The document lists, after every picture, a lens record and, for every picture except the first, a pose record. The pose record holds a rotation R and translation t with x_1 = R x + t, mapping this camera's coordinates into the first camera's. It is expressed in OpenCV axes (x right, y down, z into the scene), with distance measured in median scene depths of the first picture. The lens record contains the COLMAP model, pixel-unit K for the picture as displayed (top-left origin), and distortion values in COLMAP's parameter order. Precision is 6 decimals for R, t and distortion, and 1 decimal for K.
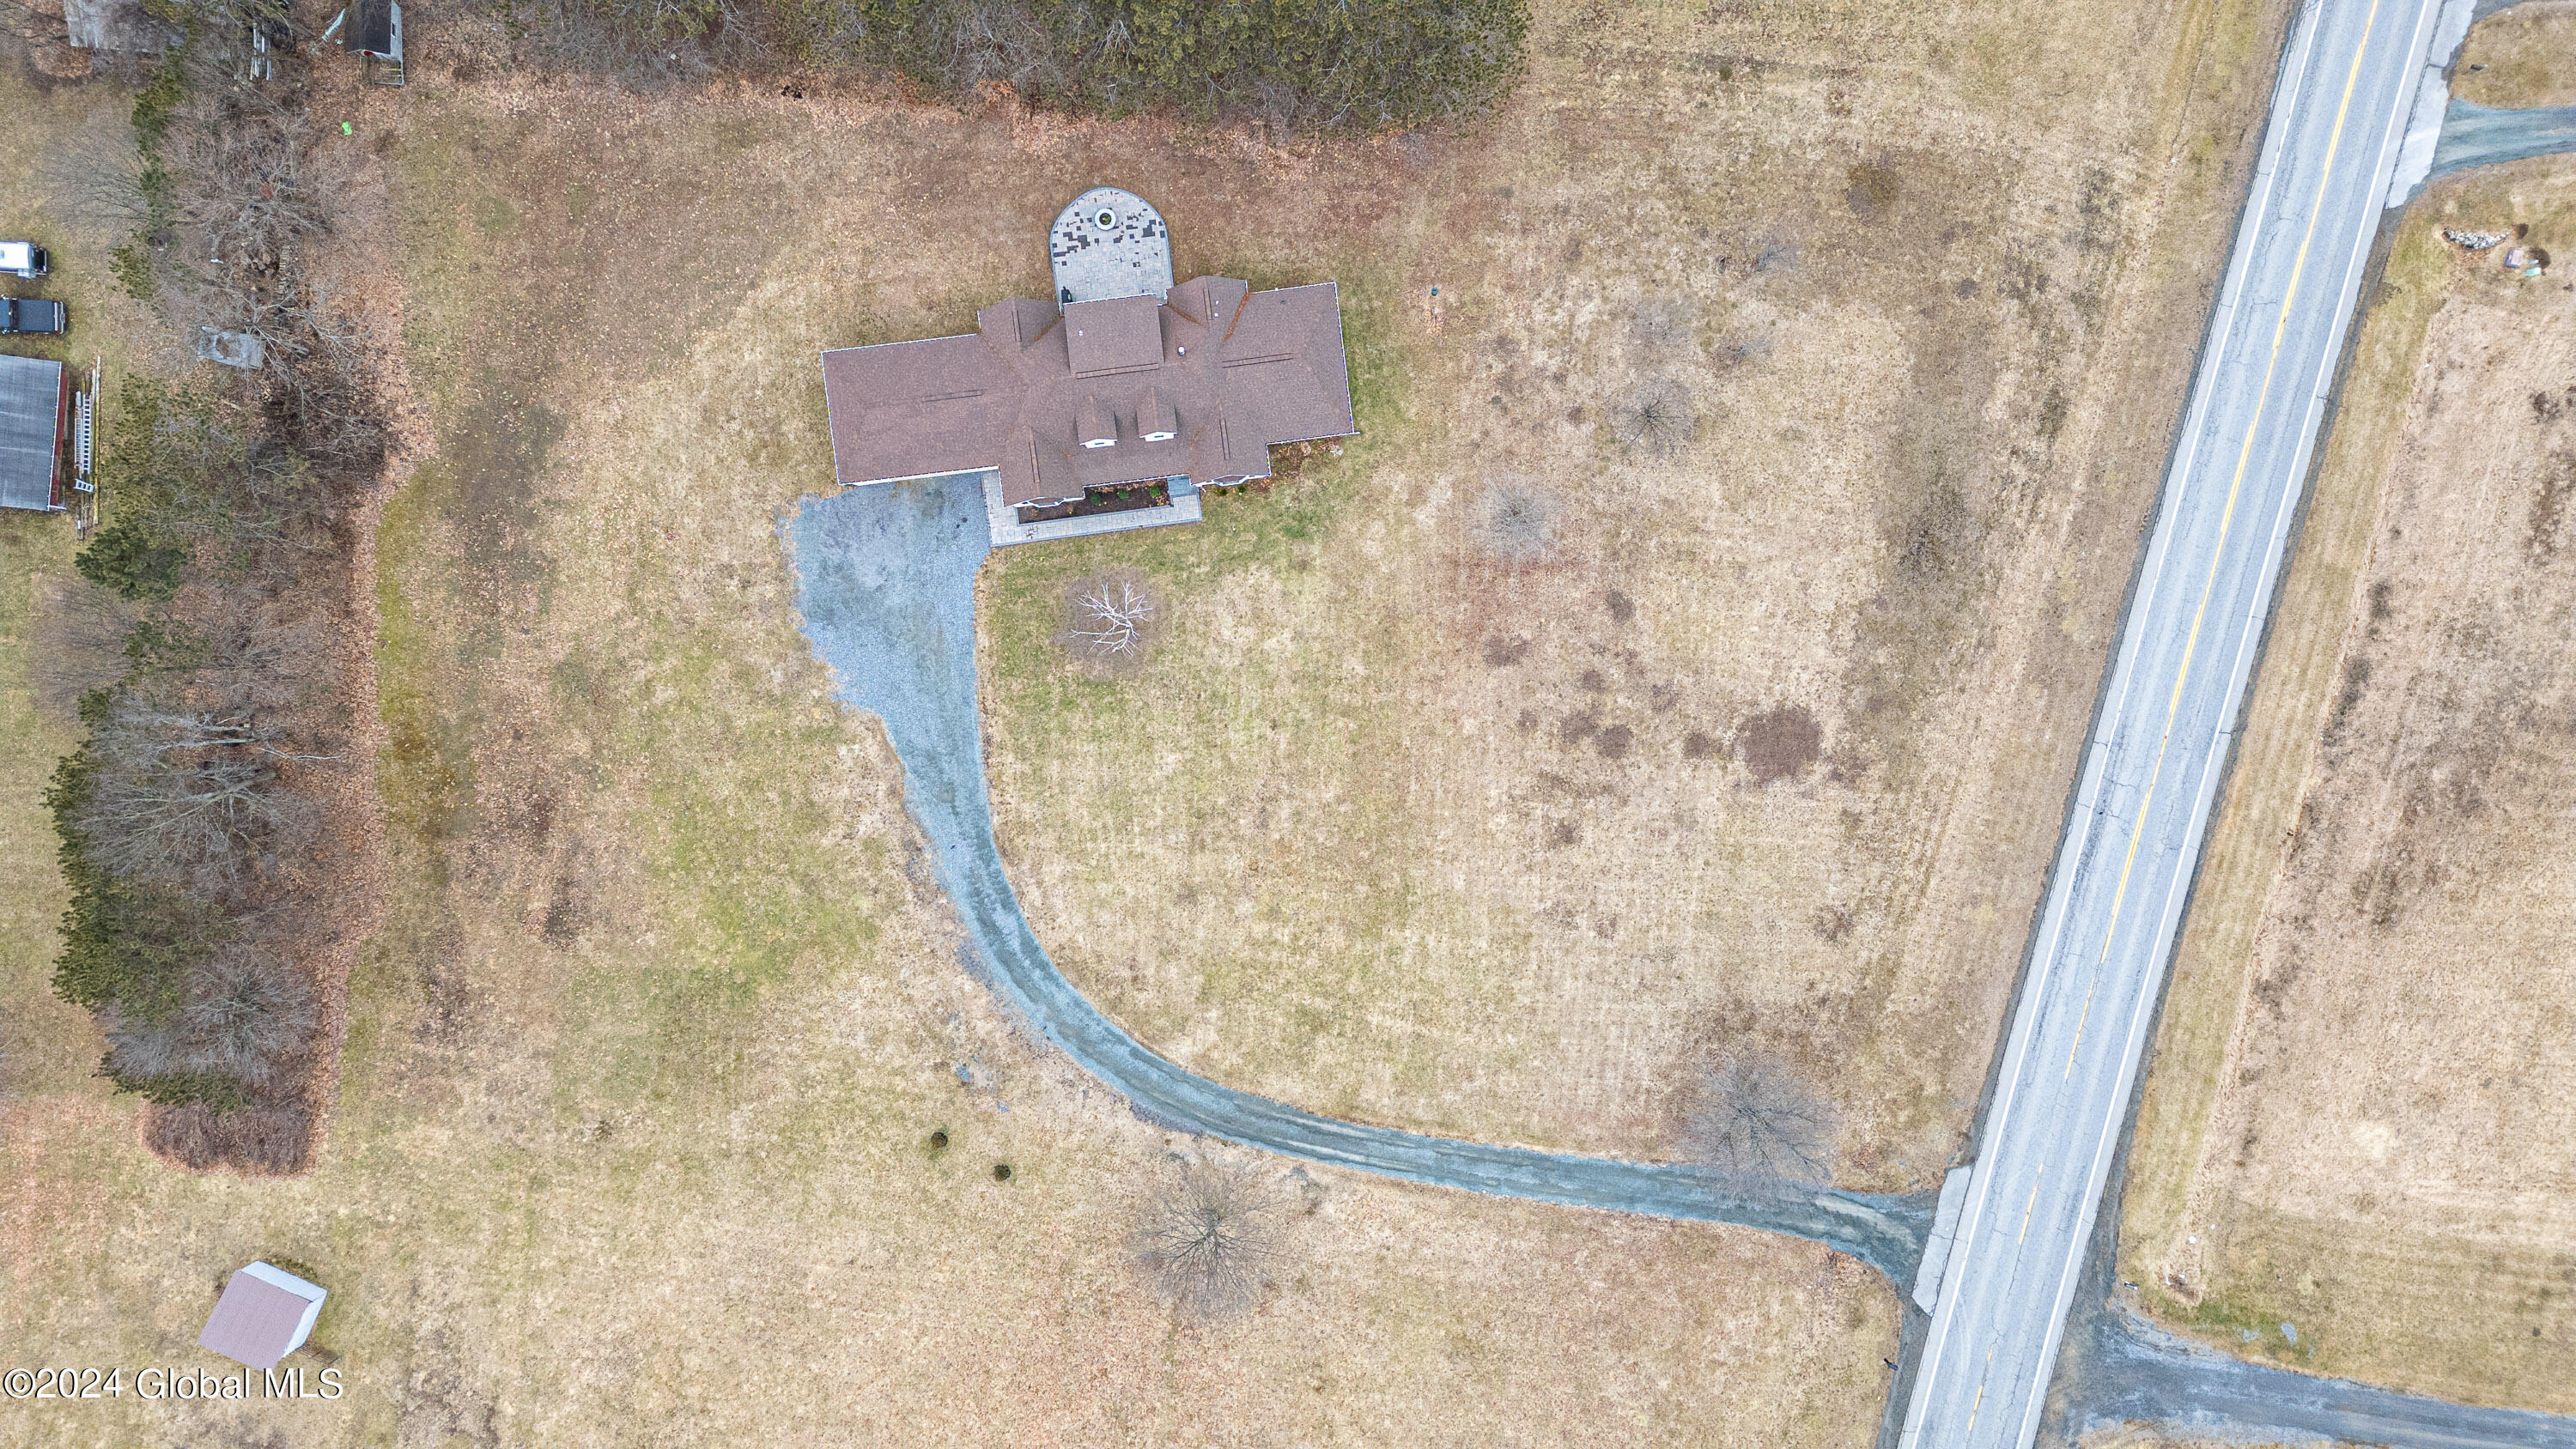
lens RADIAL K [[1785.7, 0, 1299.2], [0, 1785.7, 735.5], [0, 0, 1]] dist [0.084154, -0.084155]
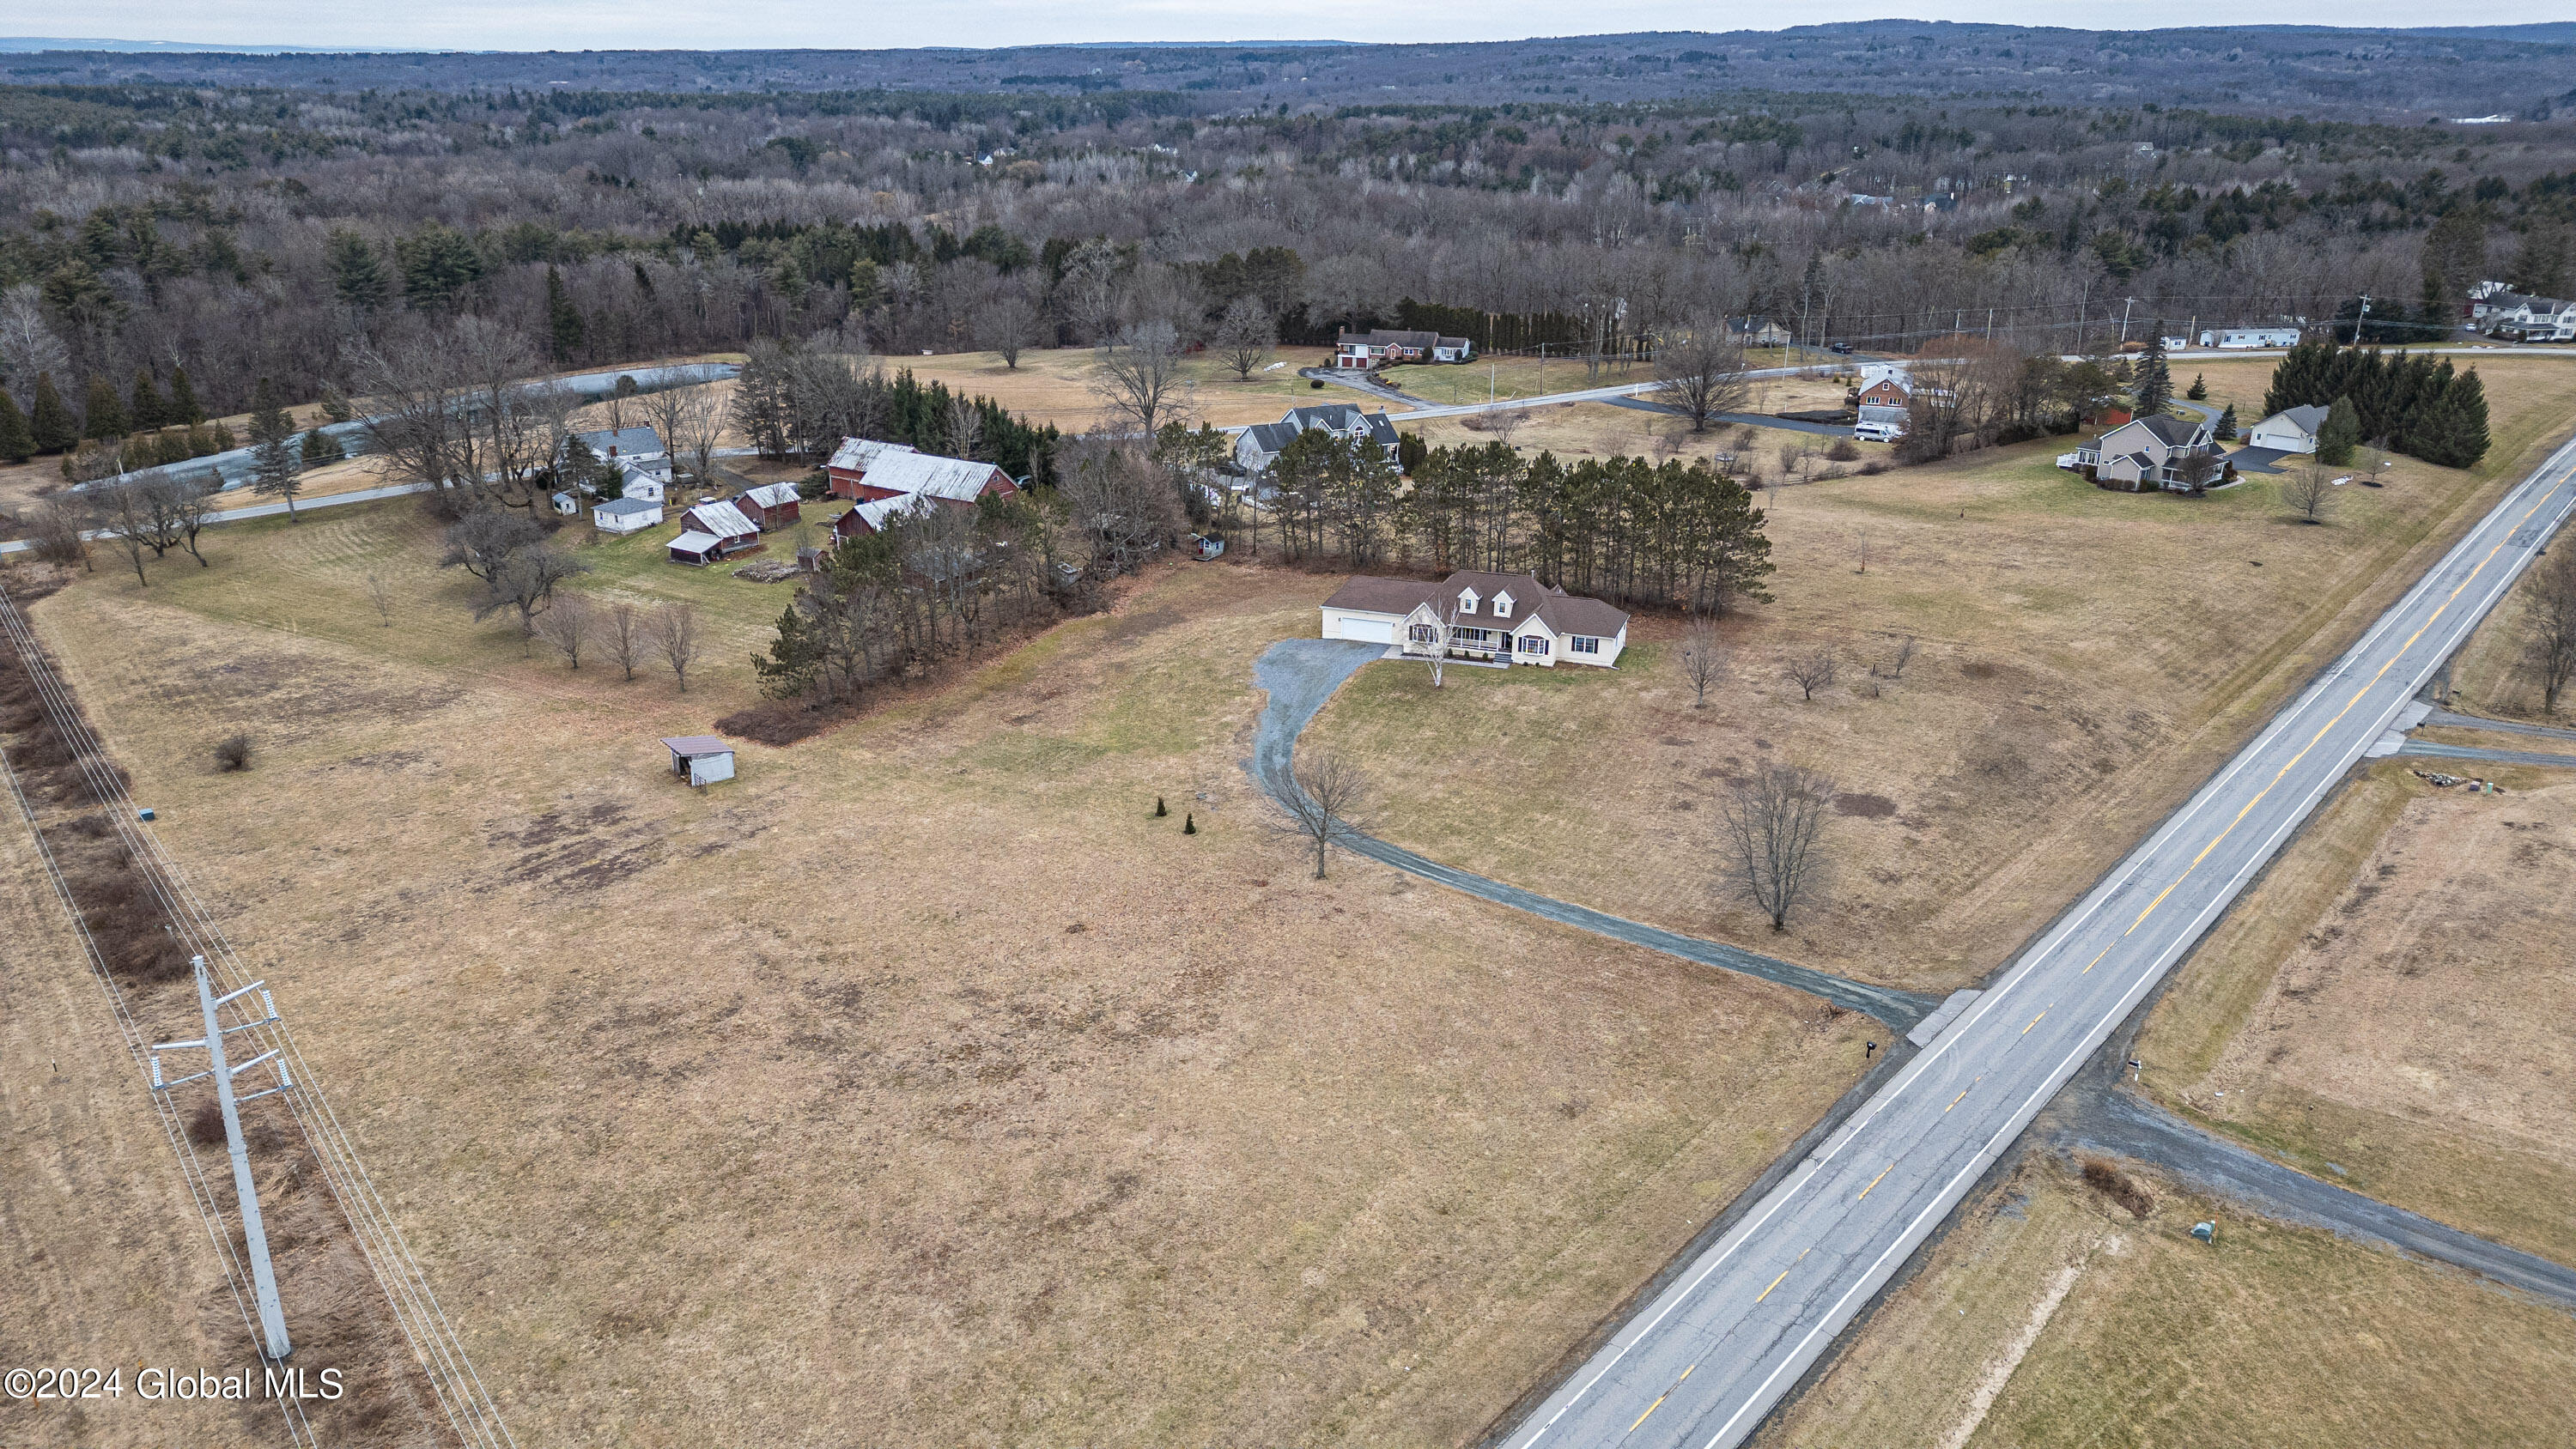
lens RADIAL K [[1785.7, 0, 1287.6], [0, 1785.7, 719.5], [0, 0, 1]] dist [0.084154, -0.084155]
pose [[0.895959, 0.147033, -0.419092, 0.433434], [-0.444130, 0.291522, -0.847209, 1.297305], [-0.002394, 0.945196, 0.326494, 0.506215]]
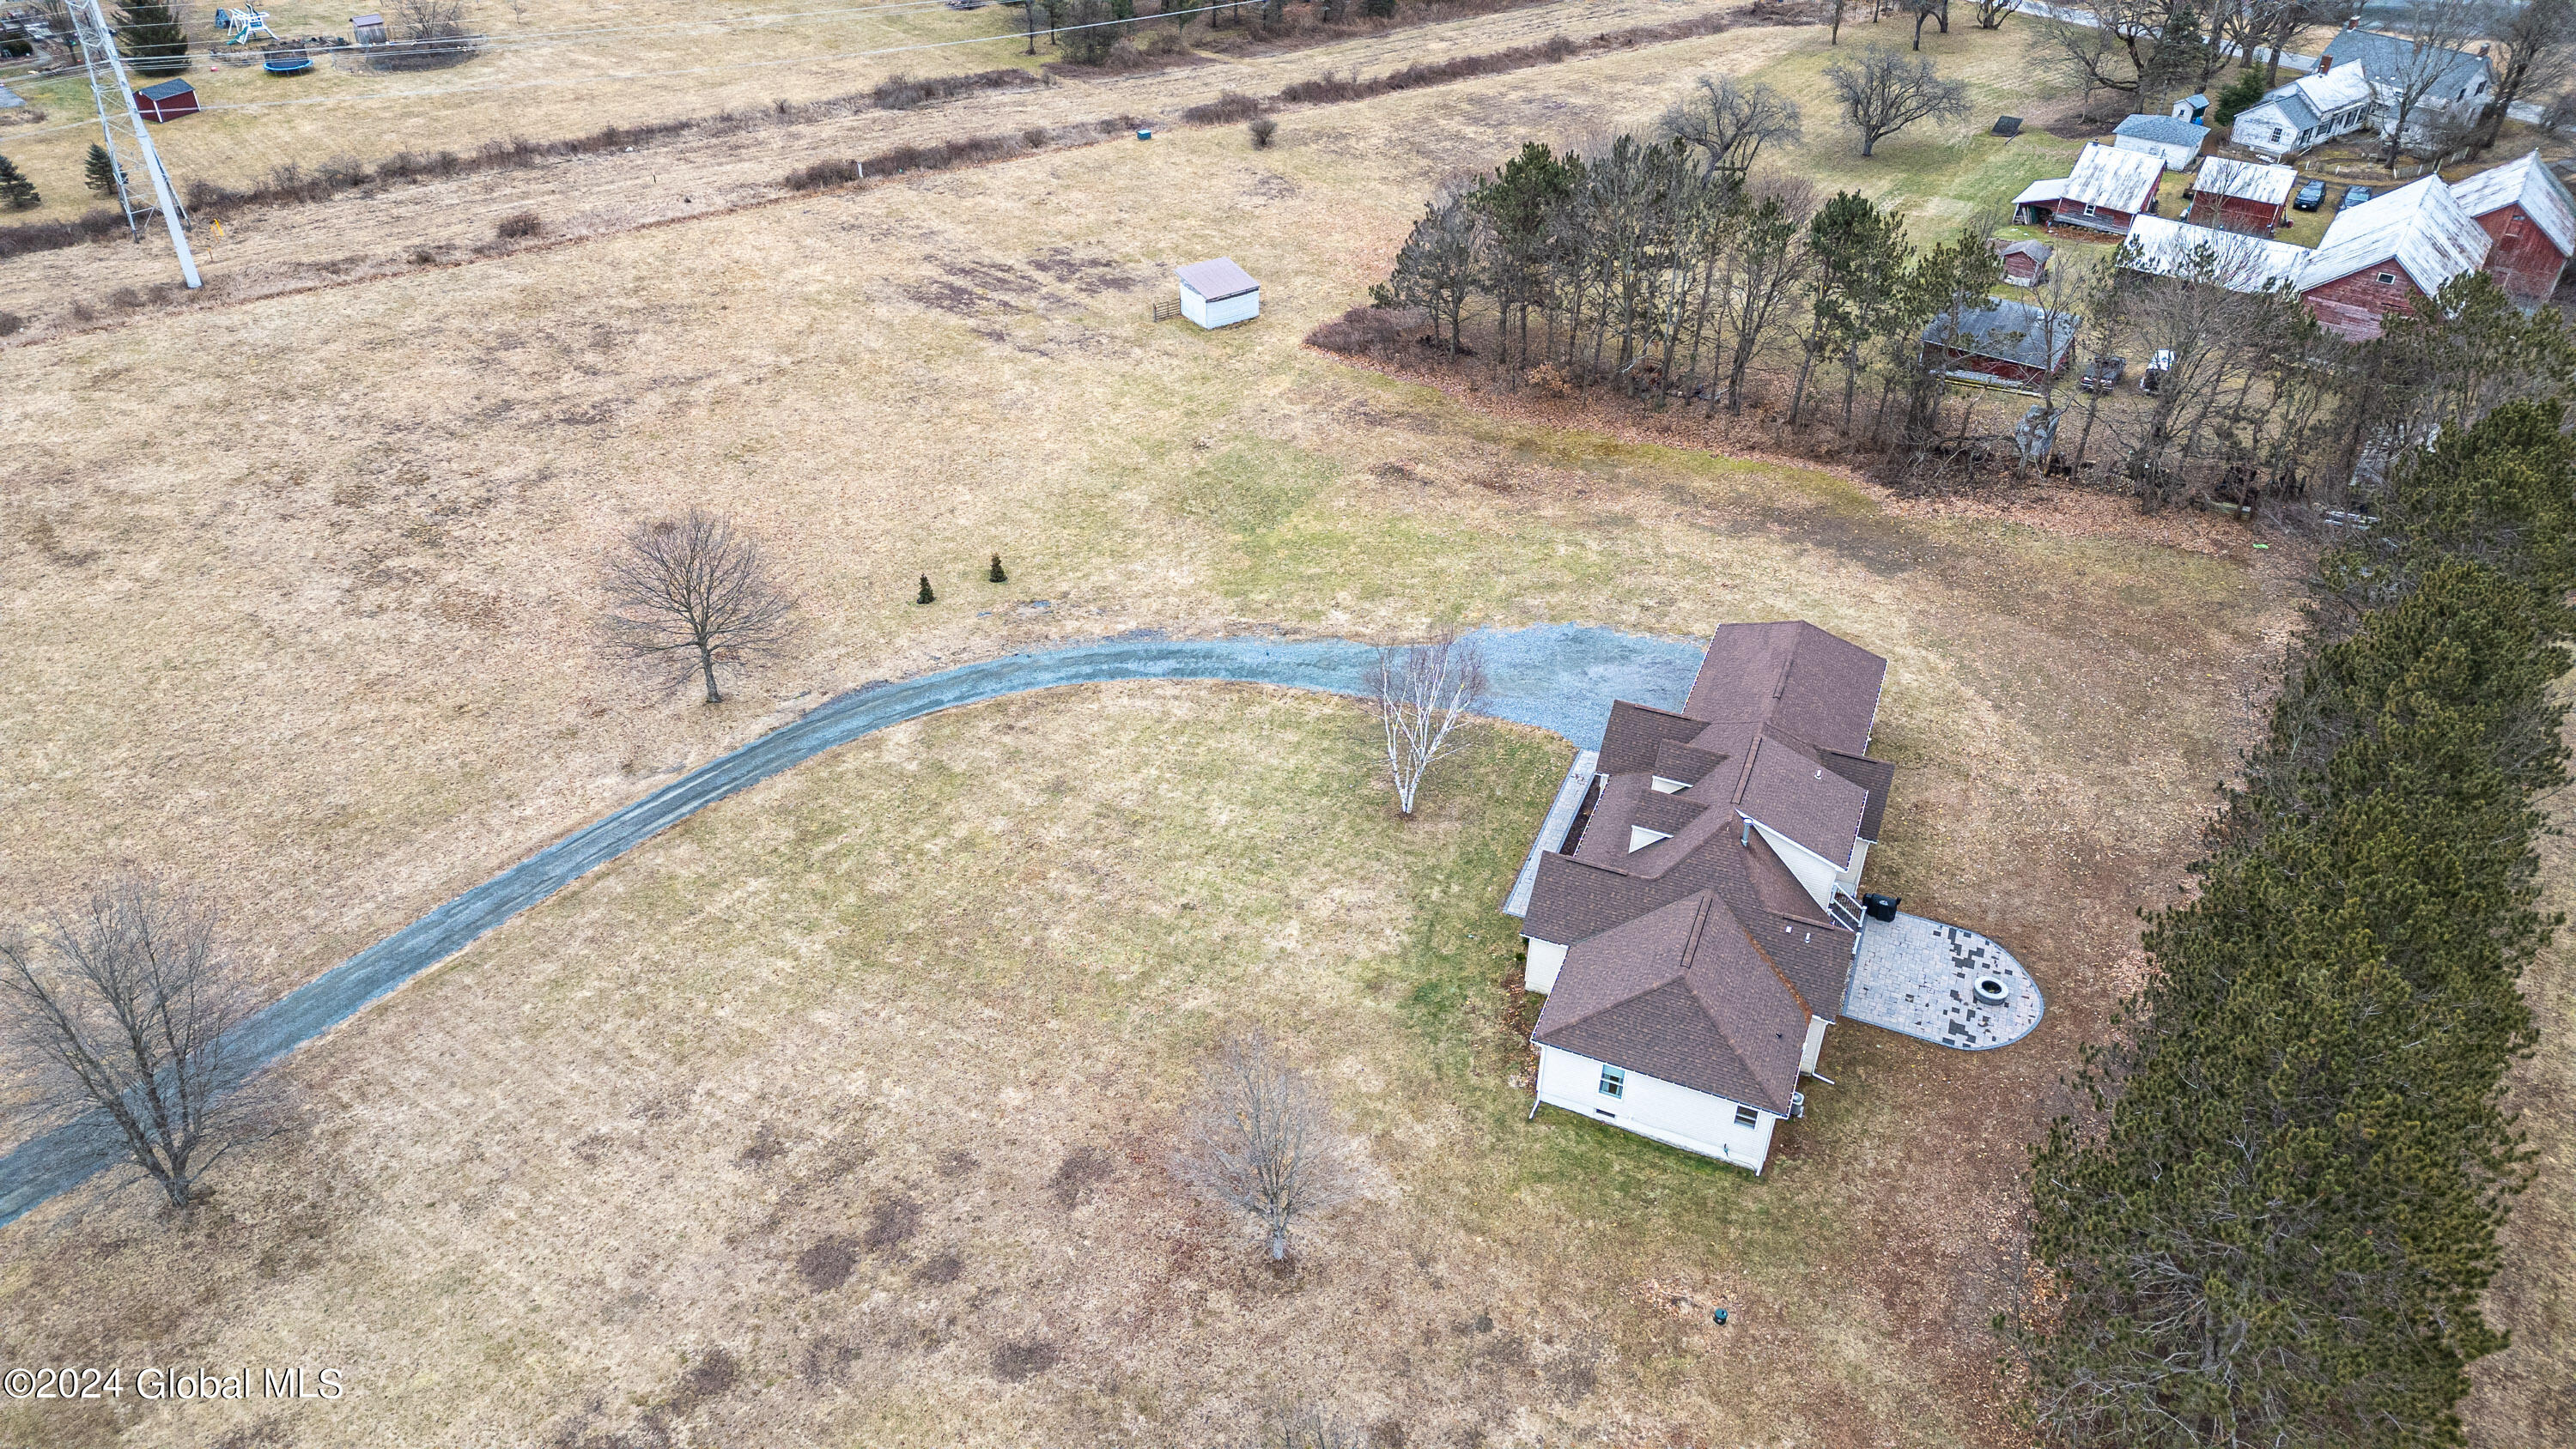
lens RADIAL K [[1785.7, 0, 1285.8], [0, 1785.7, 720.7], [0, 0, 1]] dist [0.084154, -0.084155]
pose [[-0.493310, 0.485707, -0.721619, 0.423645], [-0.869529, -0.298006, 0.393841, -0.285139], [-0.023755, 0.821755, 0.569346, 0.543605]]
